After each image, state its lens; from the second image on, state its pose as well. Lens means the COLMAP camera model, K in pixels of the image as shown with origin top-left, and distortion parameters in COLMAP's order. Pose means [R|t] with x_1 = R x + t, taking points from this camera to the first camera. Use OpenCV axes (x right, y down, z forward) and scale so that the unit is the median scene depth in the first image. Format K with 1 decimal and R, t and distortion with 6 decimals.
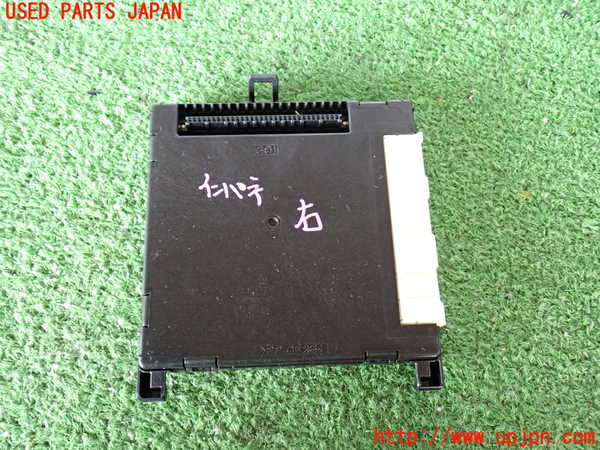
lens RADIAL K [[558.1, 0, 300.9], [0, 558.1, 223.6], [0, 0, 1]] dist [0.020807, 0.000000]
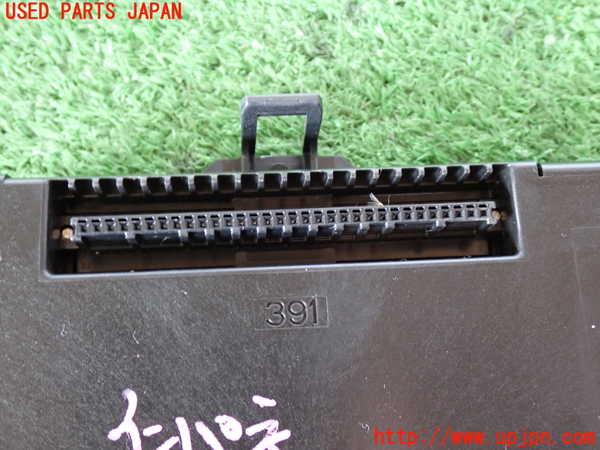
lens RADIAL K [[767.9, 0, 298.3], [0, 767.9, 224.0], [0, 0, 1]] dist [0.028923, 0.000000]
pose [[0.999802, -0.008793, 0.017850, -0.066265], [0.007678, 0.998071, 0.061601, -0.212219], [-0.018357, -0.061451, 0.997941, 0.489967]]
